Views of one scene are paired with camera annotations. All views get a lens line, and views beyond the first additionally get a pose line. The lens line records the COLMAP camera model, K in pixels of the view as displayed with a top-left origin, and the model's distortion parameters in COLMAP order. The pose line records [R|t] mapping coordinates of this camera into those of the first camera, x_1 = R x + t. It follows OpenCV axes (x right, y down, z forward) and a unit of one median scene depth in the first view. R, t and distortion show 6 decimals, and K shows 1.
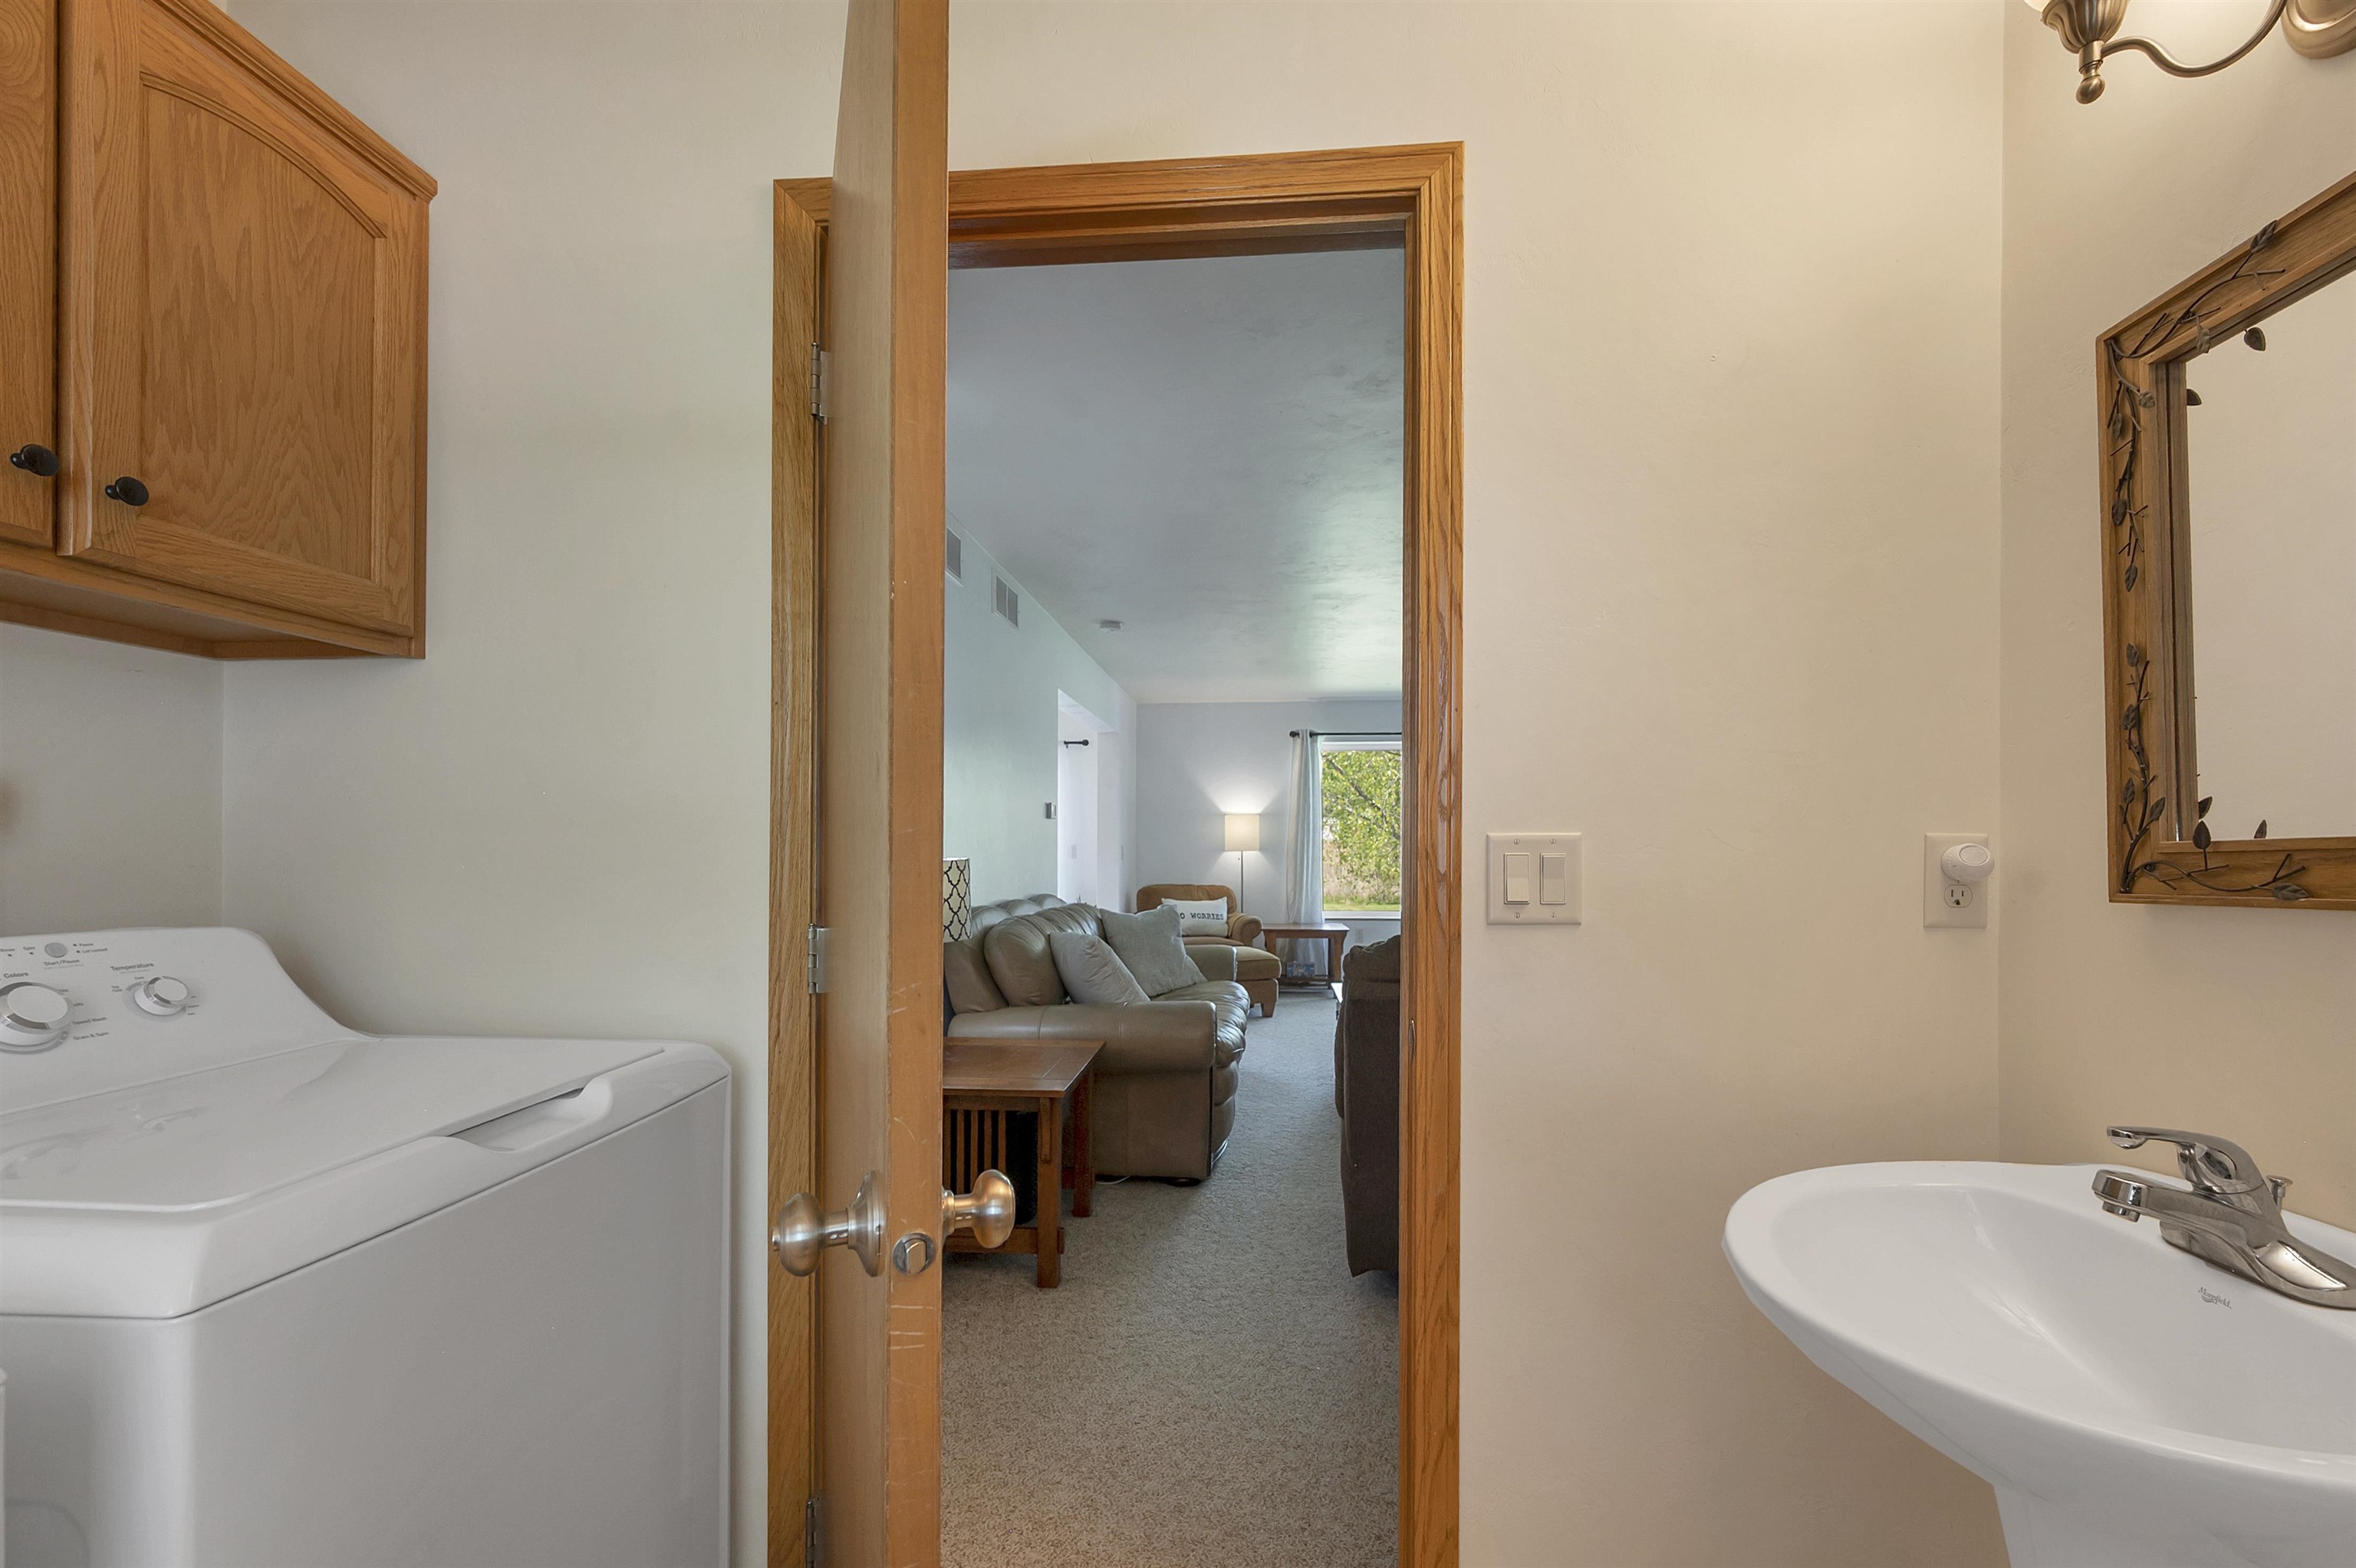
lens RADIAL K [[970.3, 0, 1207.2], [0, 970.3, 841.0], [0, 0, 1]] dist [0.001037, -0.000537]
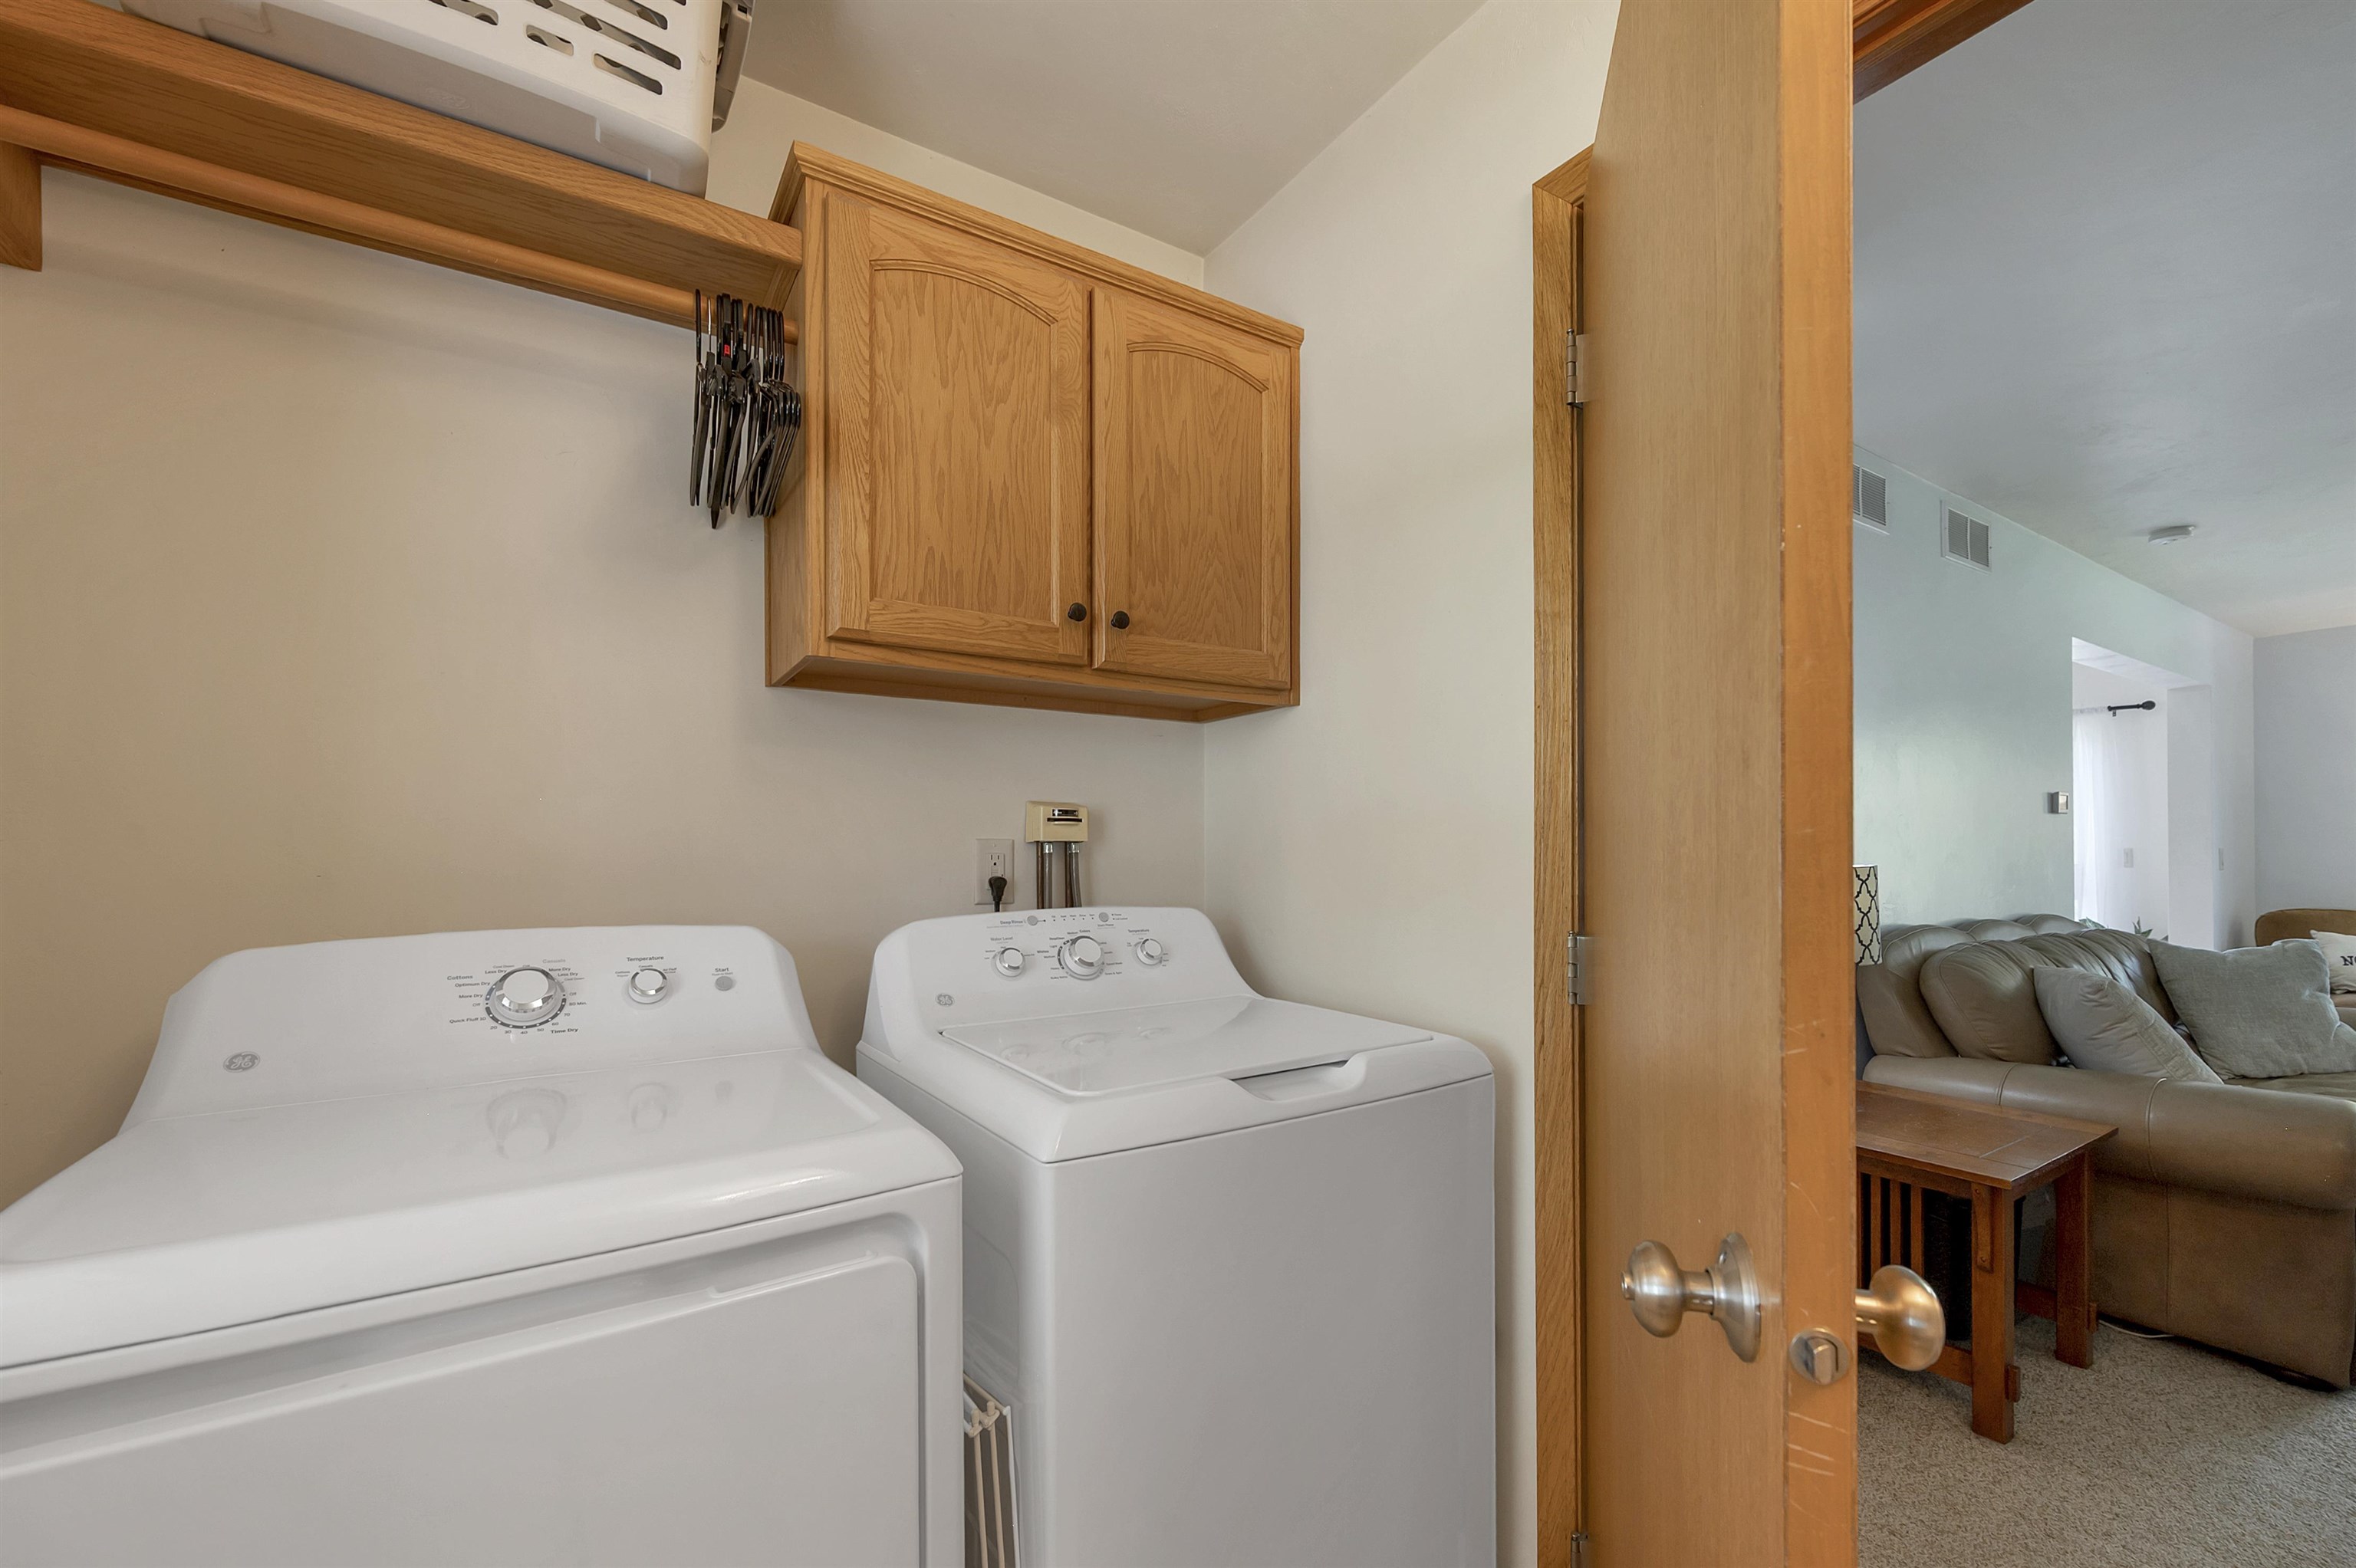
lens RADIAL K [[970.3, 0, 1199.3], [0, 970.3, 841.3], [0, 0, 1]] dist [0.001037, -0.000537]
pose [[0.609816, -0.008914, -0.792493, 0.129804], [0.005339, 0.999960, -0.007139, 0.000359], [0.792525, 0.000122, 0.609839, 0.119486]]
